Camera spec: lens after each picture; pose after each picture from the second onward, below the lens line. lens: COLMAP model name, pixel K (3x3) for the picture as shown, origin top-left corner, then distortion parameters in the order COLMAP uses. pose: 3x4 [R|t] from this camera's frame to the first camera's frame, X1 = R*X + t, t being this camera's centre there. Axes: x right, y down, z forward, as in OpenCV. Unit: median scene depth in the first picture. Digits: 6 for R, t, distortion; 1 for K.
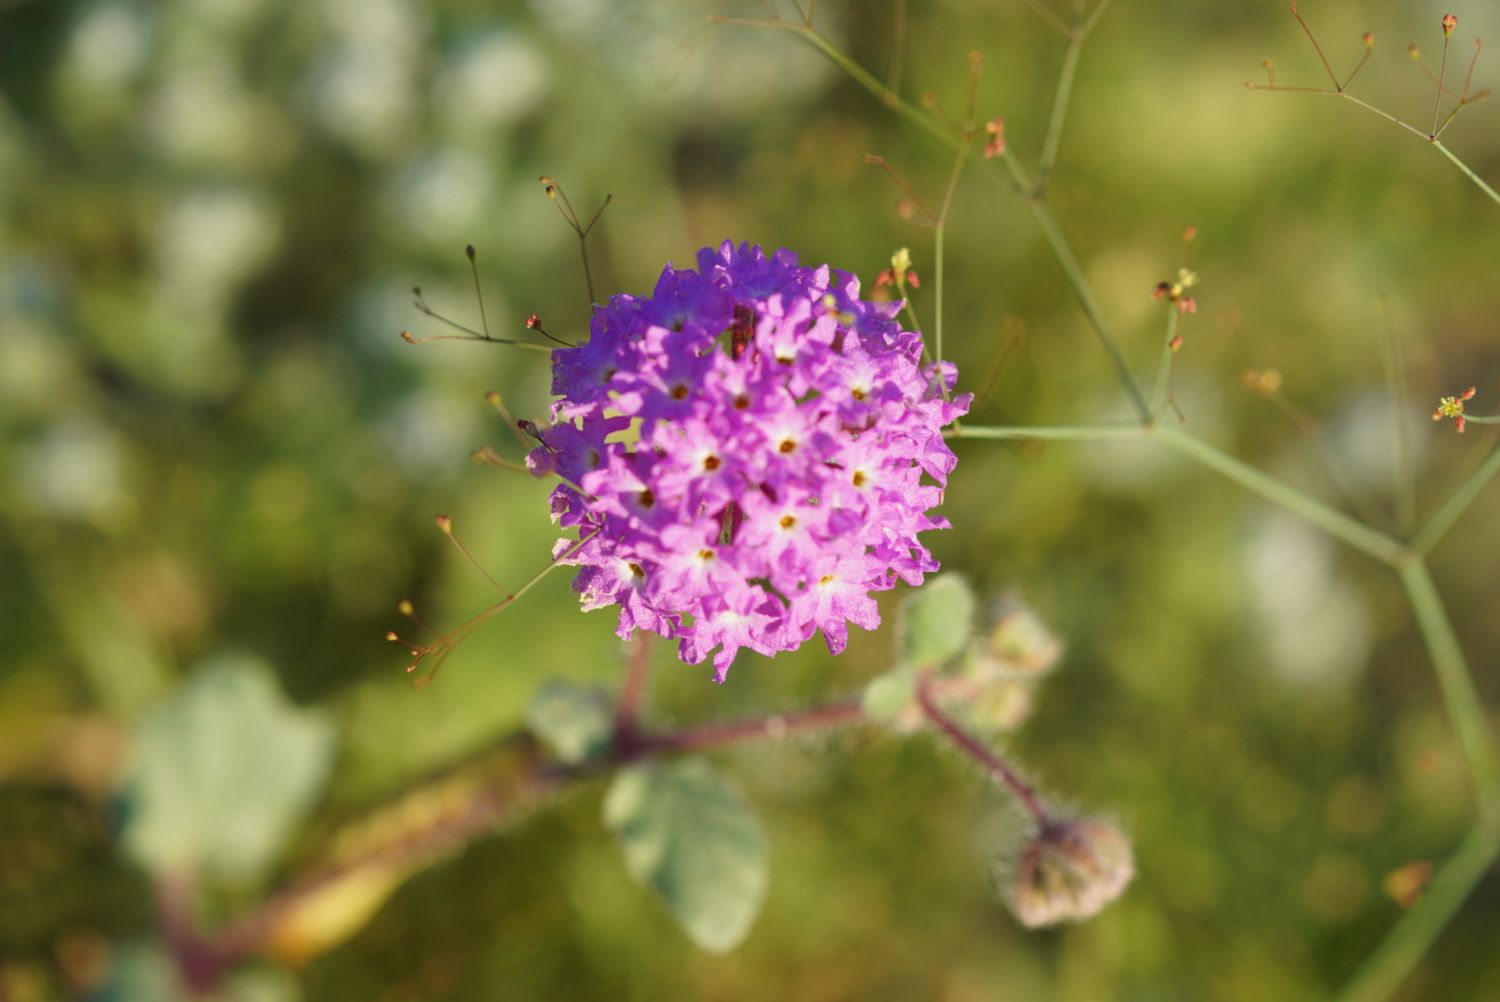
lens RADIAL K [[5457.8, 0, 745.3], [0, 5457.8, 500.4], [0, 0, 1]] dist [0.095021, 0.000000]
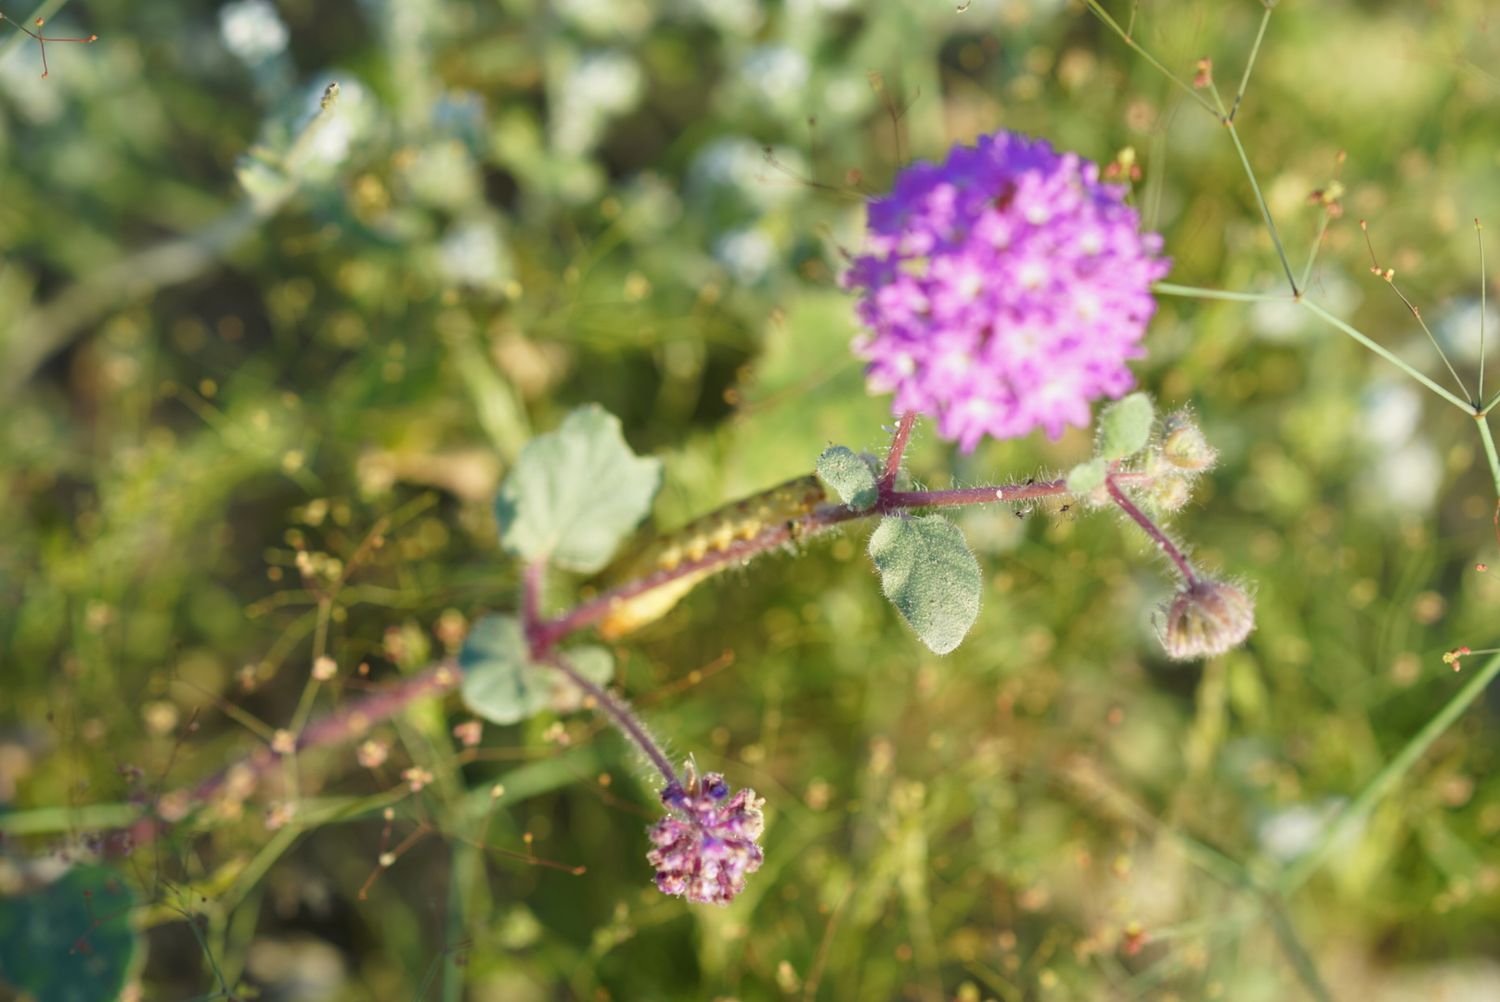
lens RADIAL K [[5457.8, 0, 759.2], [0, 5457.8, 501.3], [0, 0, 1]] dist [0.095021, 0.000000]
pose [[0.995083, 0.096521, -0.022201, -0.024389], [-0.095970, 0.995078, 0.024686, 0.016579], [0.024474, -0.022435, 0.999449, -0.363062]]
